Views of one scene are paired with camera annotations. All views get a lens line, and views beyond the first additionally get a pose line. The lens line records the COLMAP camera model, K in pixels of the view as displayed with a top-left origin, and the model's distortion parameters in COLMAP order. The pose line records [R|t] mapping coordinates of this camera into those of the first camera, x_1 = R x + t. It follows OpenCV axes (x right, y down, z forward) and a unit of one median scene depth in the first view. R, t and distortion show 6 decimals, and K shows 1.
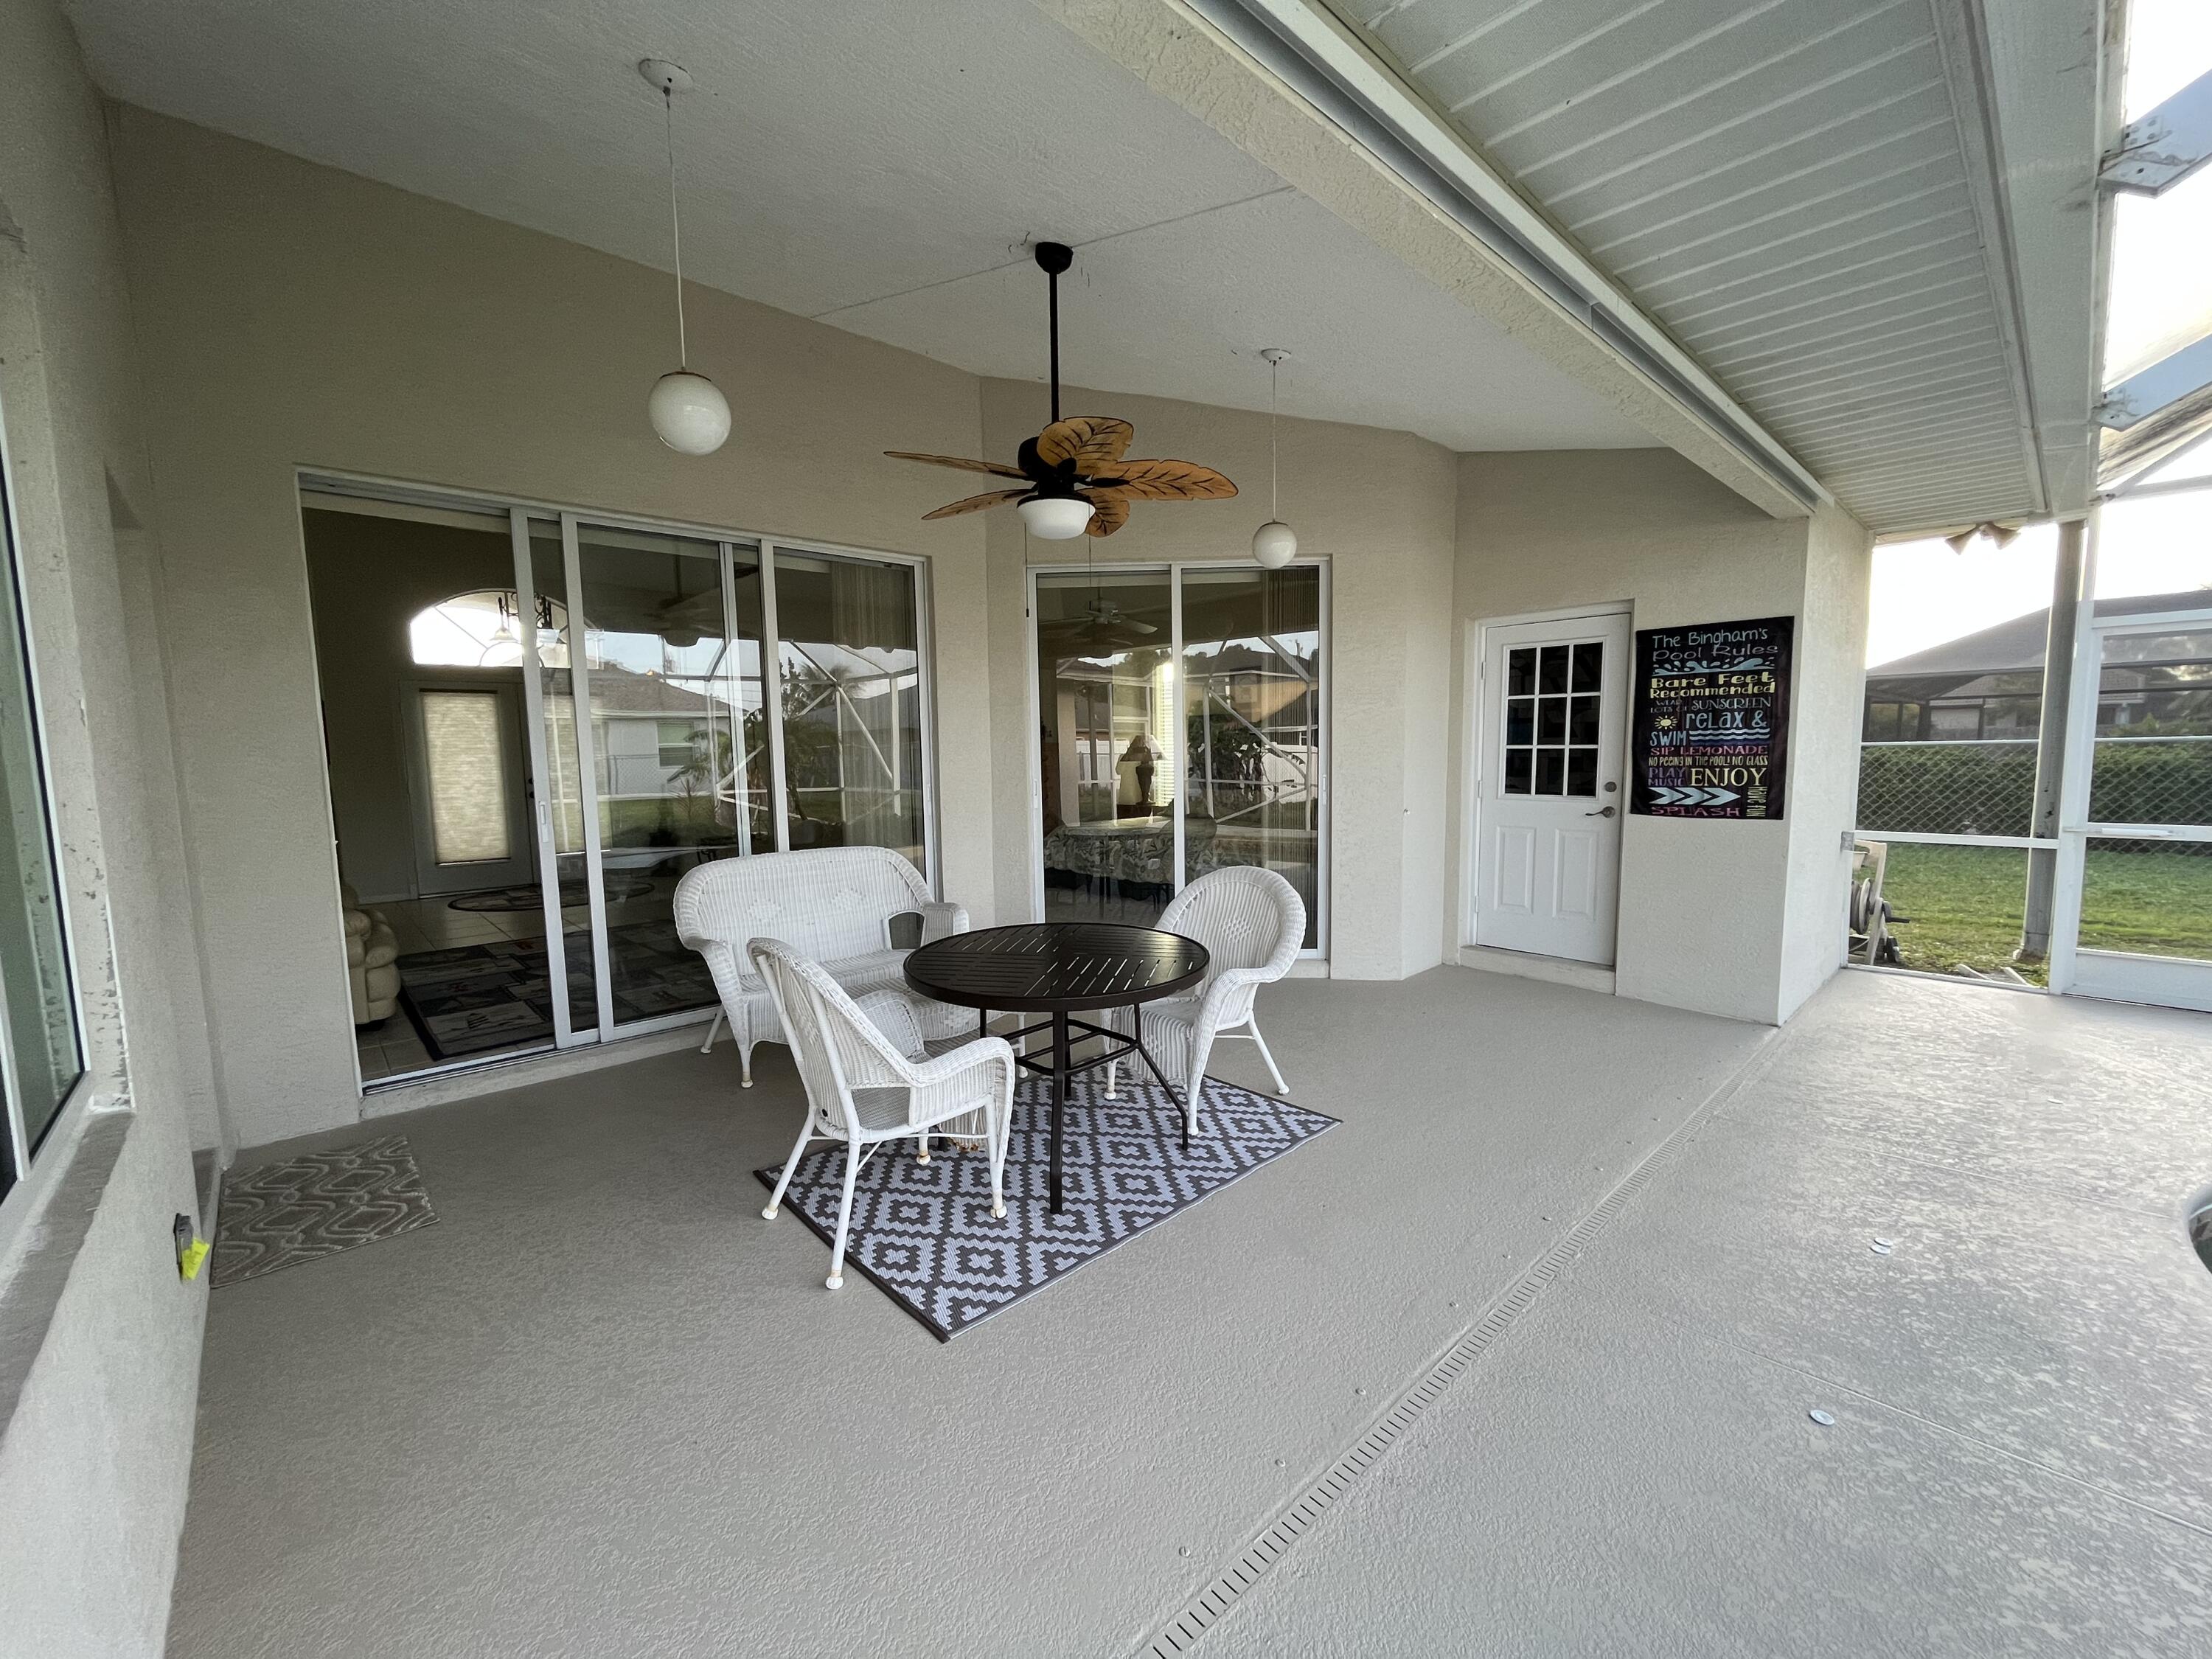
lens RADIAL K [[892.2, 0, 1099.8], [0, 892.2, 833.0], [0, 0, 1]] dist [-0.002280, 0.000033]
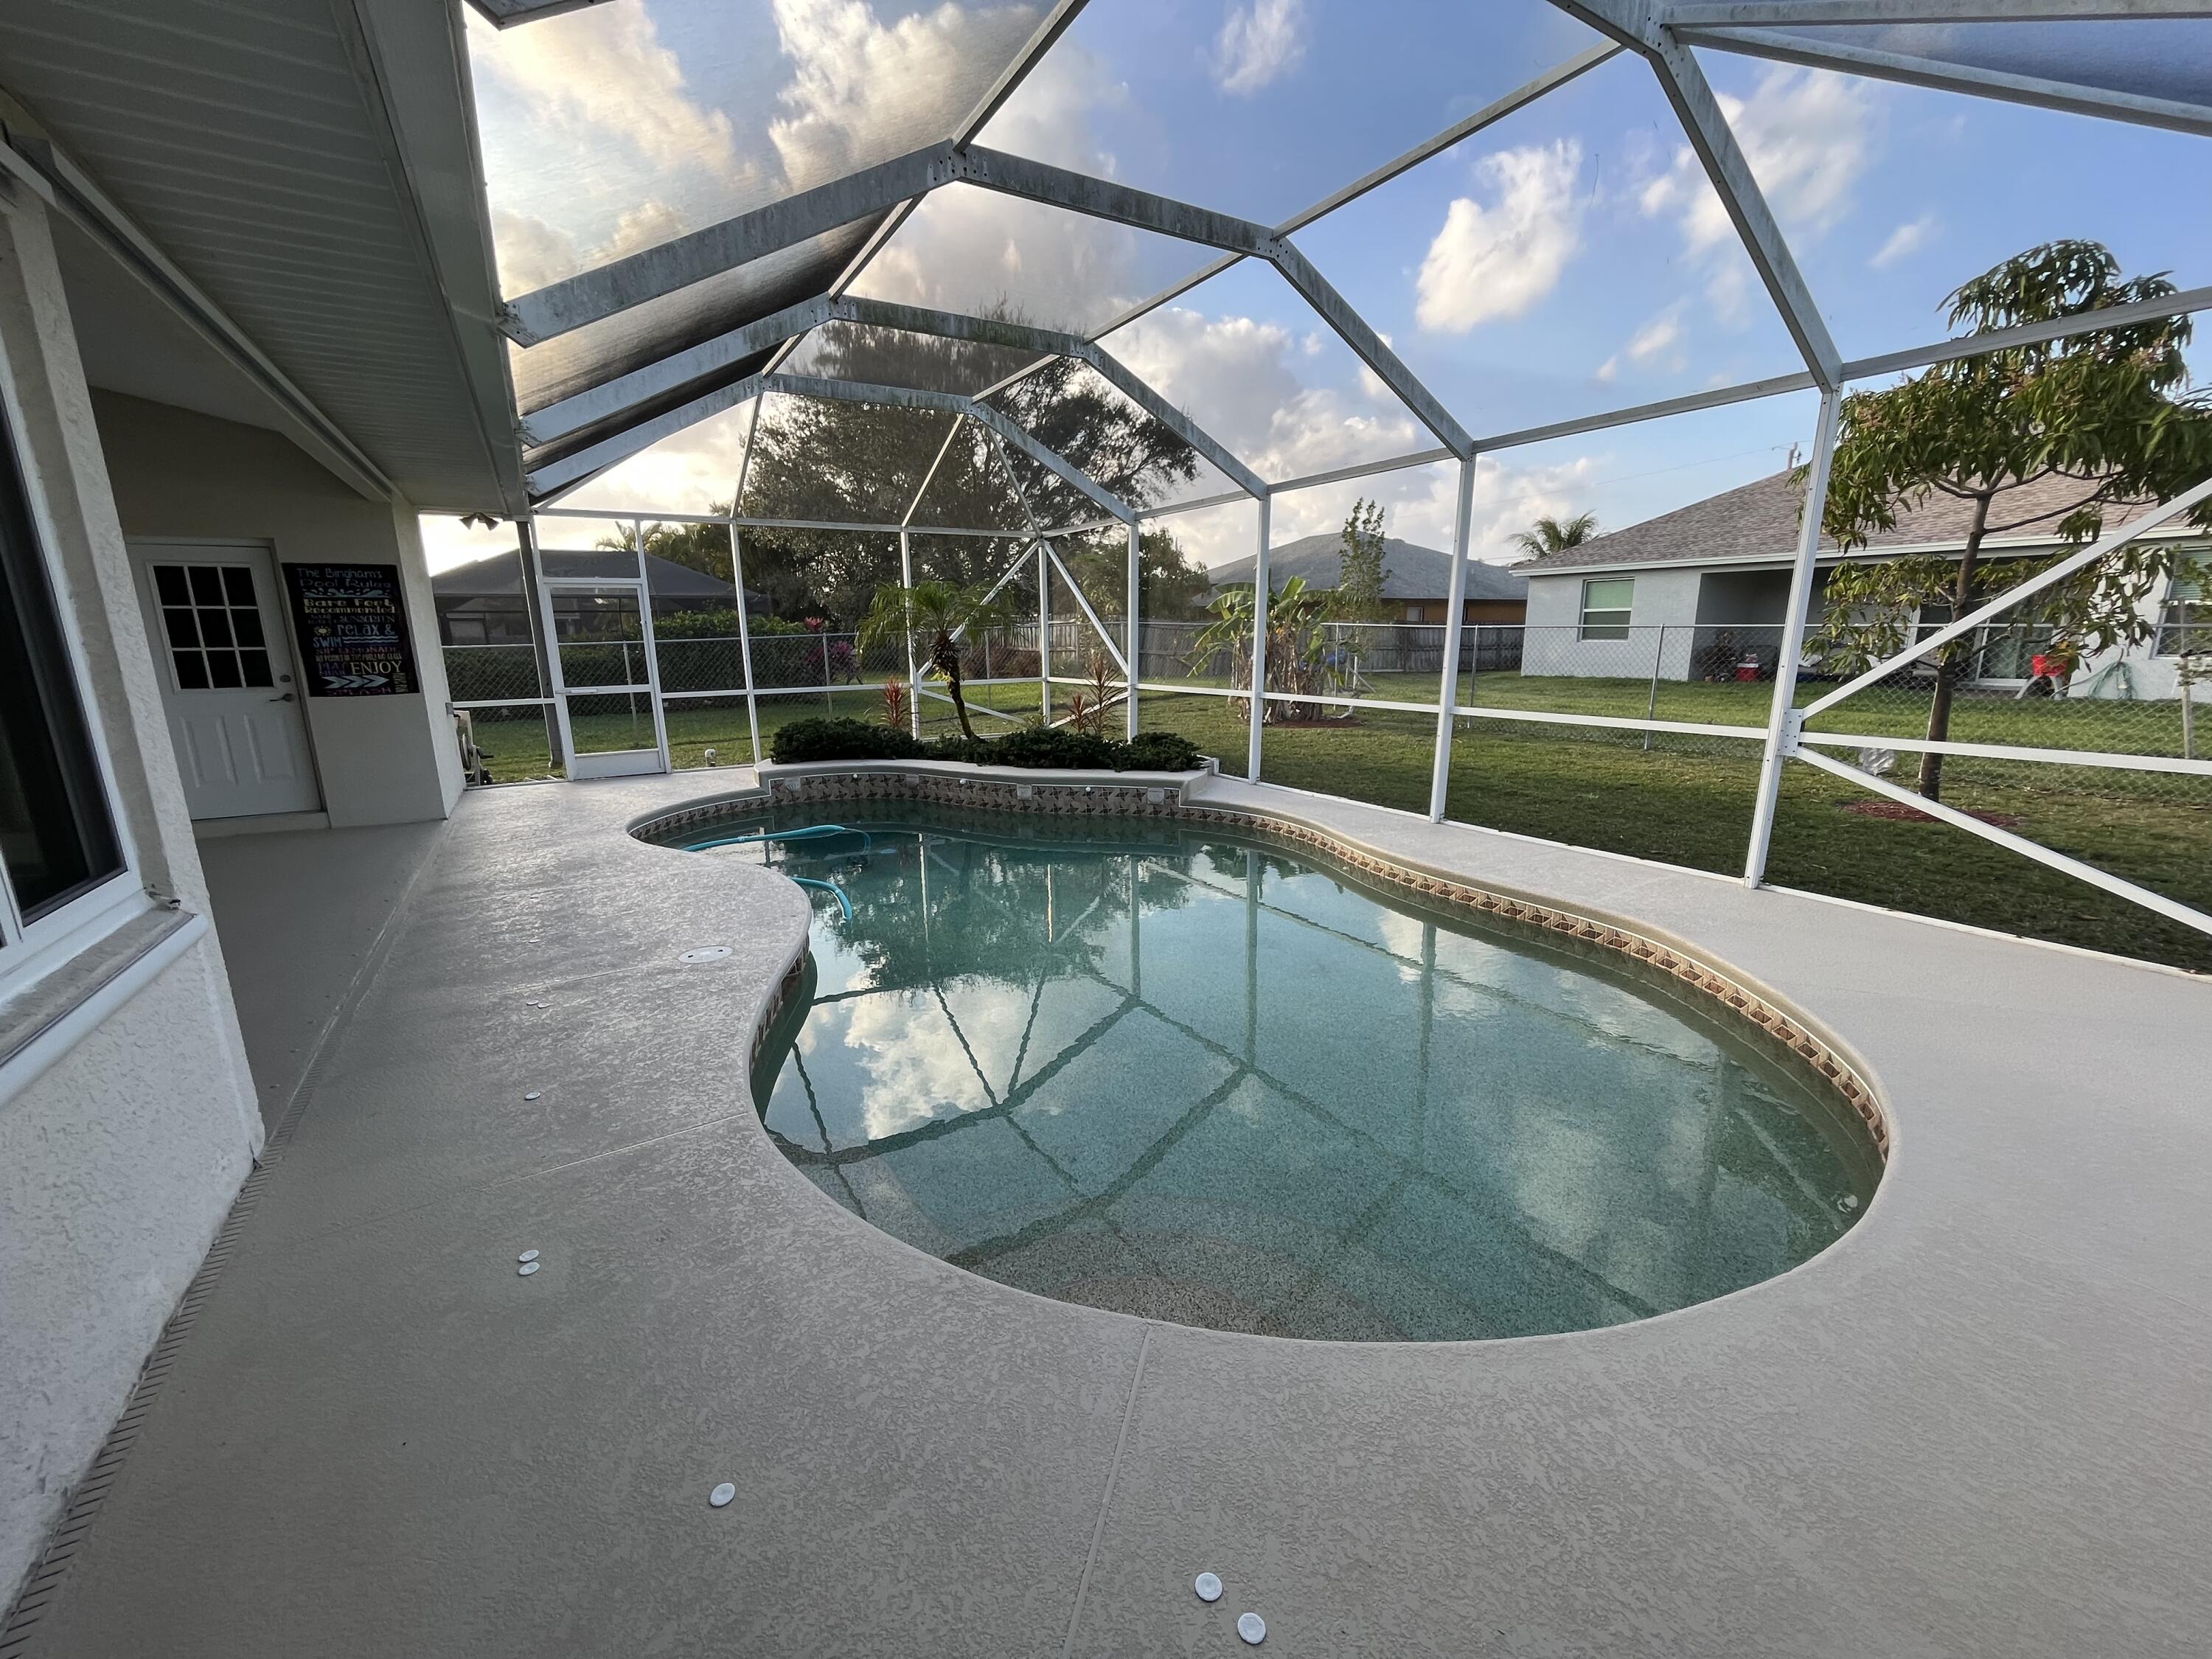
lens RADIAL K [[892.2, 0, 1101.7], [0, 892.2, 836.1], [0, 0, 1]] dist [-0.002280, 0.000033]
pose [[0.193703, -0.205967, 0.959196, -0.541870], [0.105104, 0.976443, 0.188445, 0.057885], [-0.975414, 0.064312, 0.210788, -0.484474]]
